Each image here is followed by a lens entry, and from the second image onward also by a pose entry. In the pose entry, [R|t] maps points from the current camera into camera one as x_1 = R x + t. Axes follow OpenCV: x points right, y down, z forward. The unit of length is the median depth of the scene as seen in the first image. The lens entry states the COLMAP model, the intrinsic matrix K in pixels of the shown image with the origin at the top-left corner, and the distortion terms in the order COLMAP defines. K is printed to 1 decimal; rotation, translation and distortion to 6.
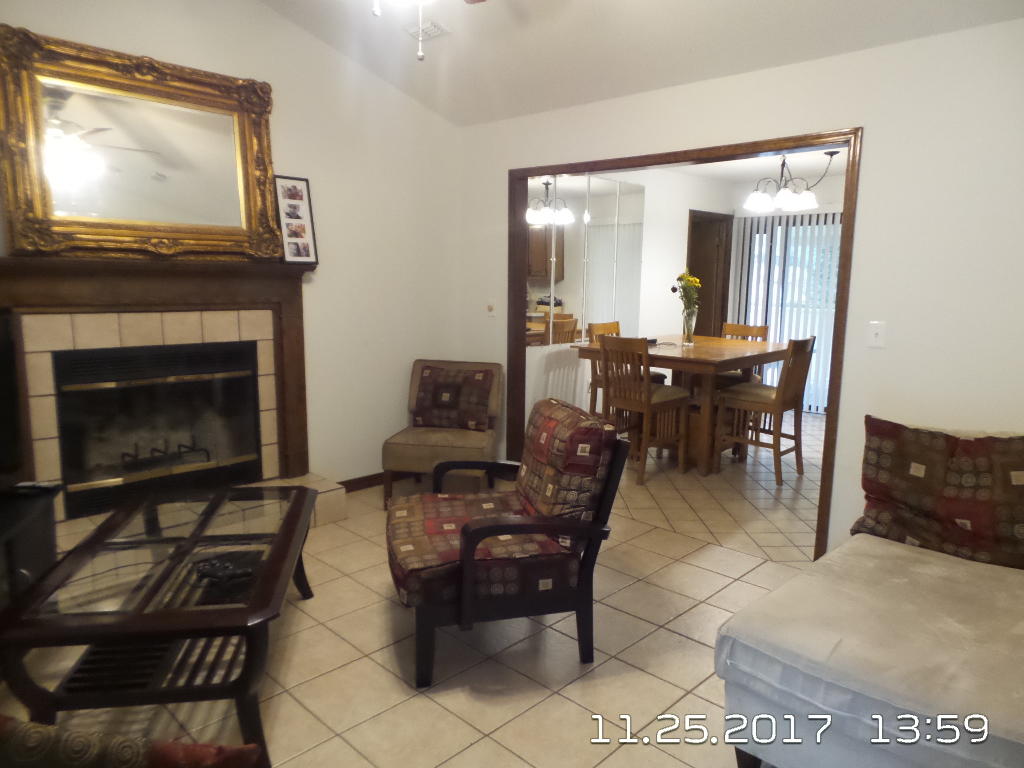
lens RADIAL K [[687.8, 0, 516.1], [0, 687.8, 394.6], [0, 0, 1]] dist [-0.005010, 0.006288]
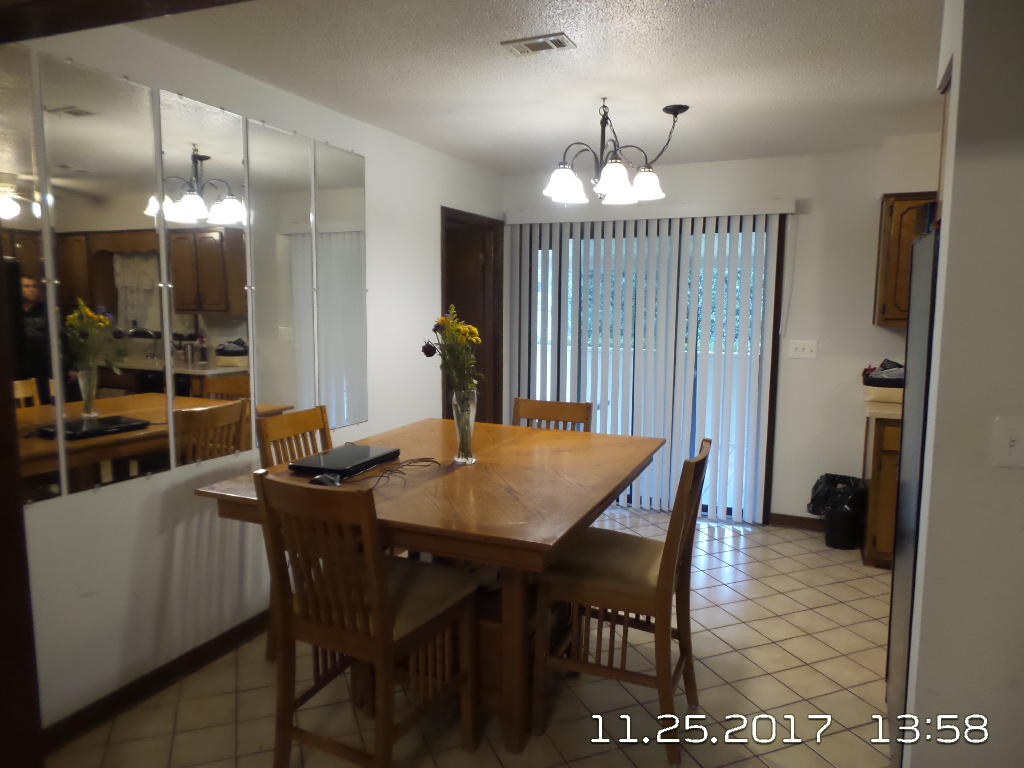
lens RADIAL K [[687.8, 0, 521.6], [0, 687.8, 383.0], [0, 0, 1]] dist [-0.005010, 0.006288]
pose [[0.932027, -0.047086, 0.359316, 0.105074], [0.065417, 0.997095, -0.039024, -0.095981], [-0.356435, 0.059876, 0.932400, 0.478055]]
